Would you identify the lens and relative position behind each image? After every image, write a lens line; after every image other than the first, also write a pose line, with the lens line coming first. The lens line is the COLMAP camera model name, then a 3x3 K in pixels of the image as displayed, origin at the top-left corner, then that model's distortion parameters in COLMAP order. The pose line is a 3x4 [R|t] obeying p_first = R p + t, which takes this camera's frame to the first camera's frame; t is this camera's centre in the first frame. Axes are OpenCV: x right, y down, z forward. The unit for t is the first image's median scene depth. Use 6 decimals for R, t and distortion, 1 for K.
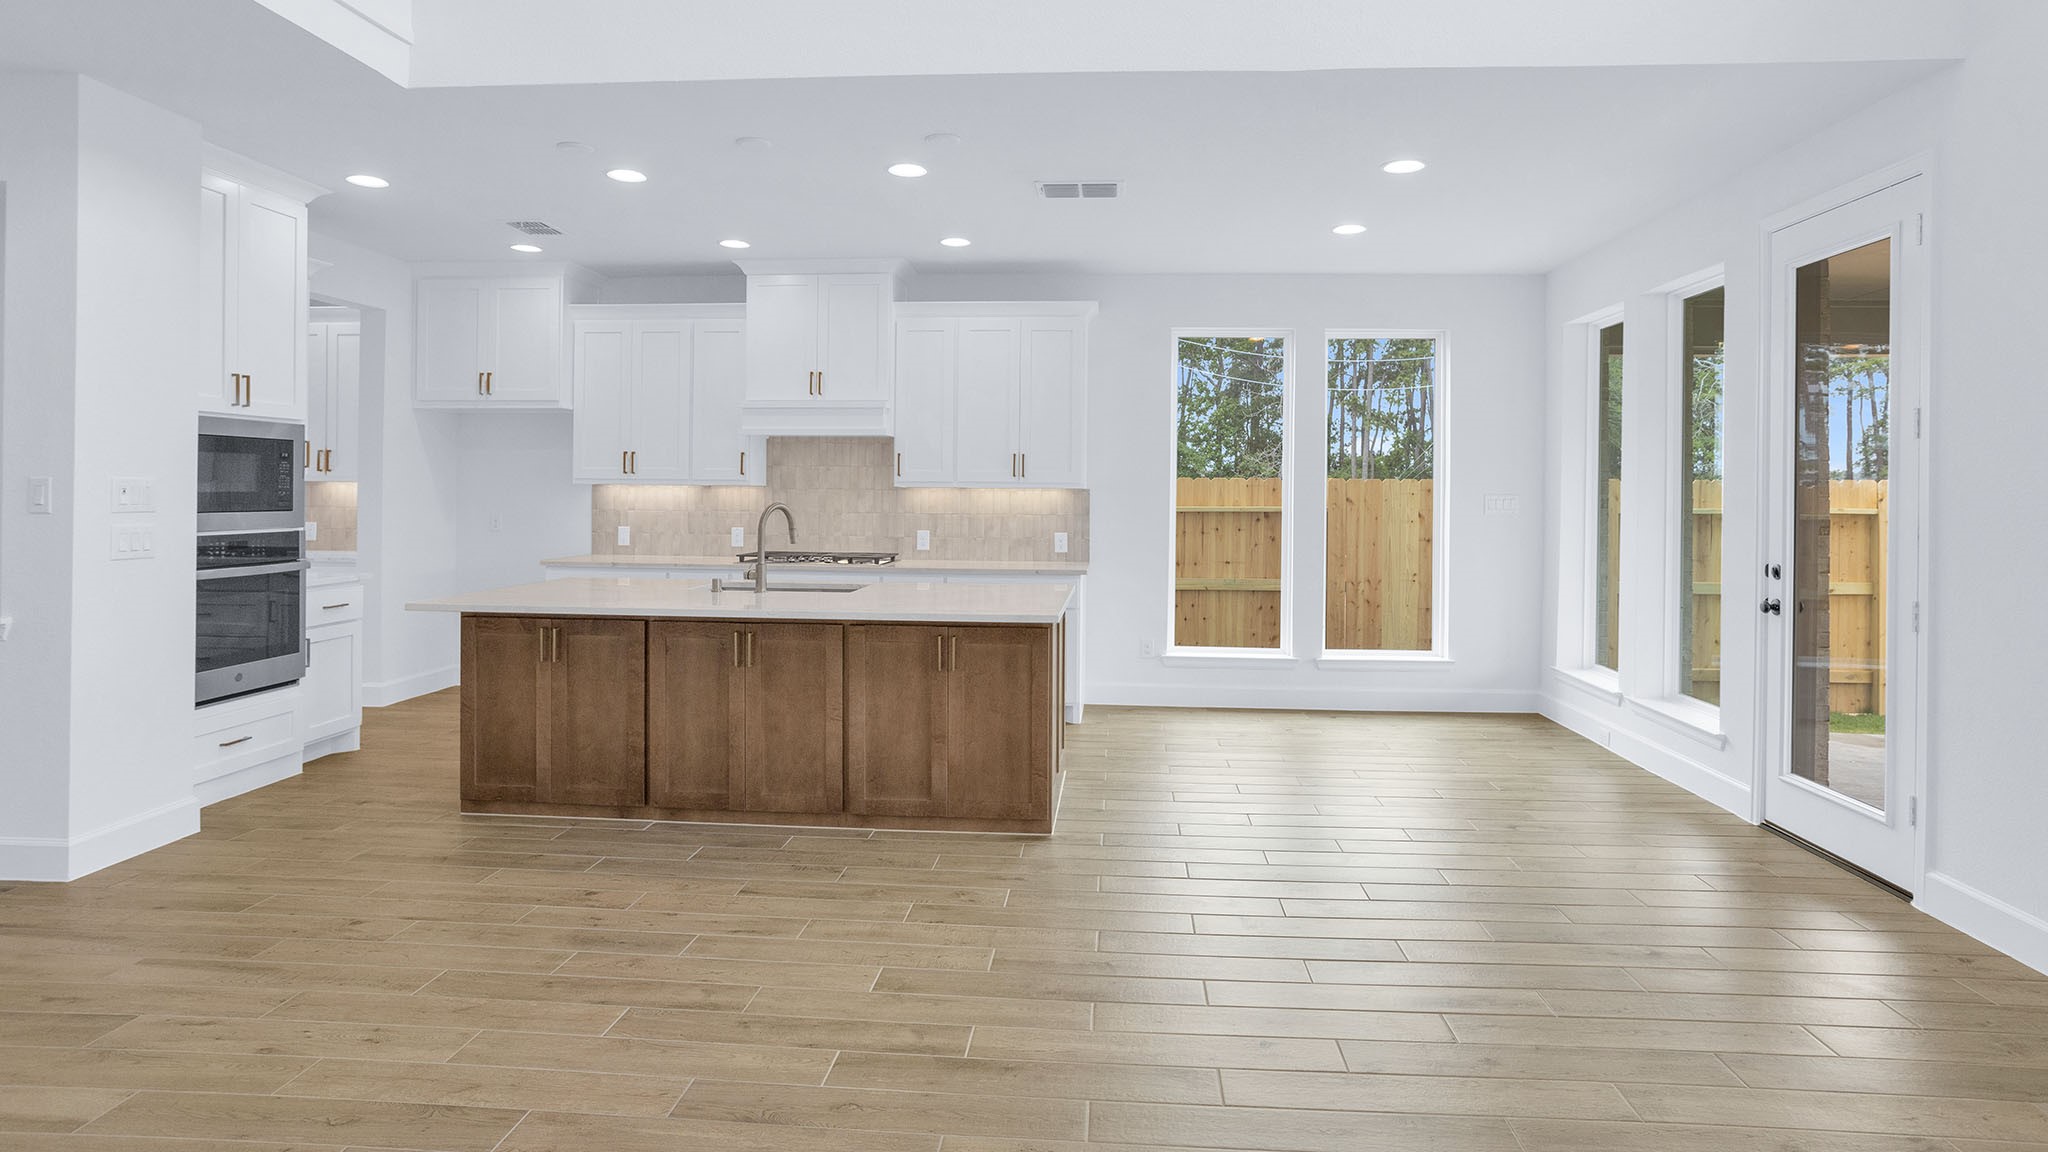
lens RADIAL K [[1052.4, 0, 1036.5], [0, 1052.4, 489.1], [0, 0, 1]] dist [-0.033373, 0.000638]
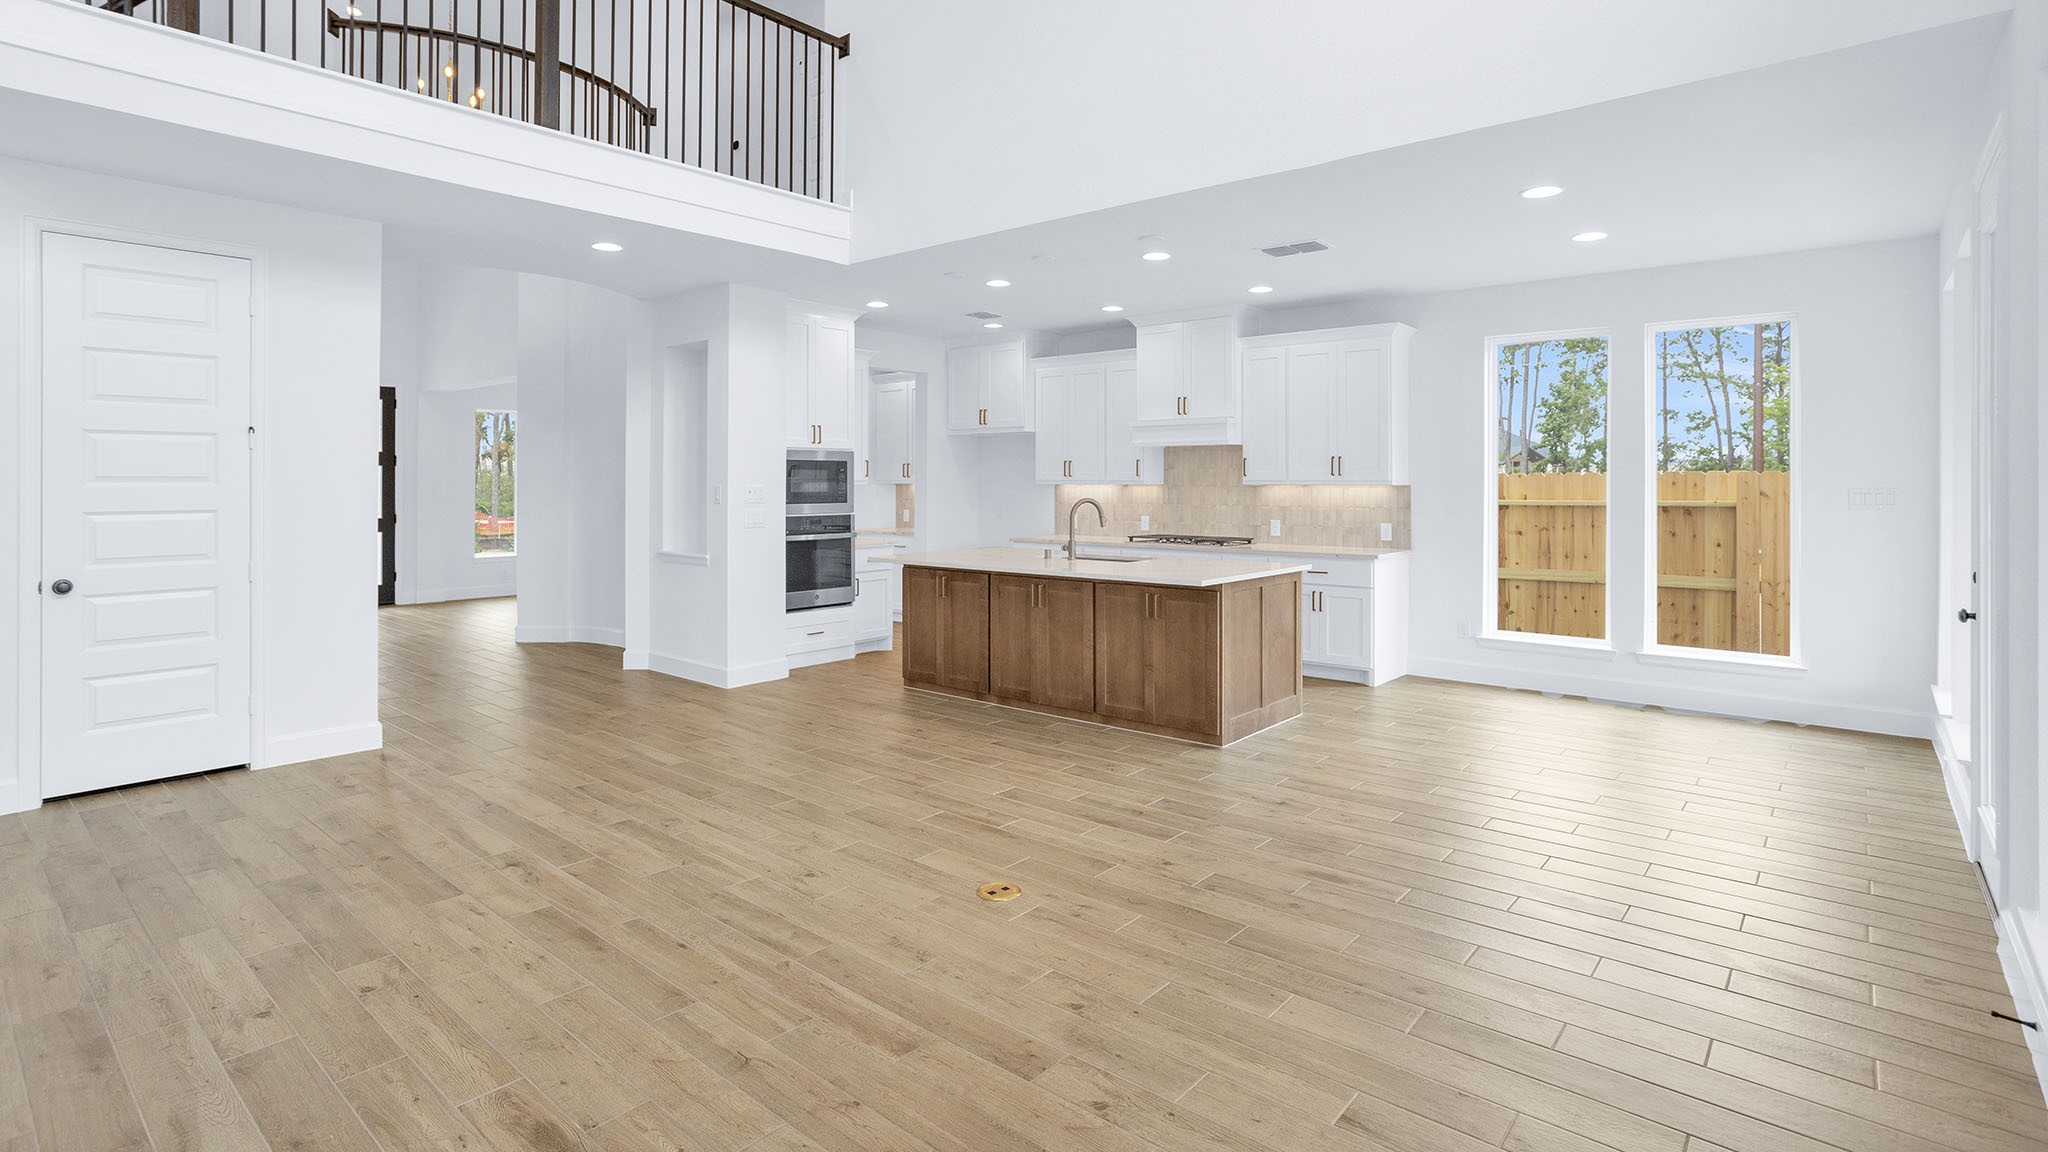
lens RADIAL K [[985.9, 0, 1024.5], [0, 985.9, 468.0], [0, 0, 1]] dist [-0.045137, 0.028794]
pose [[0.808033, -0.017051, -0.588891, 0.492957], [0.008531, 0.999815, -0.017245, -0.005796], [0.589076, 0.008910, 0.808029, -0.143083]]
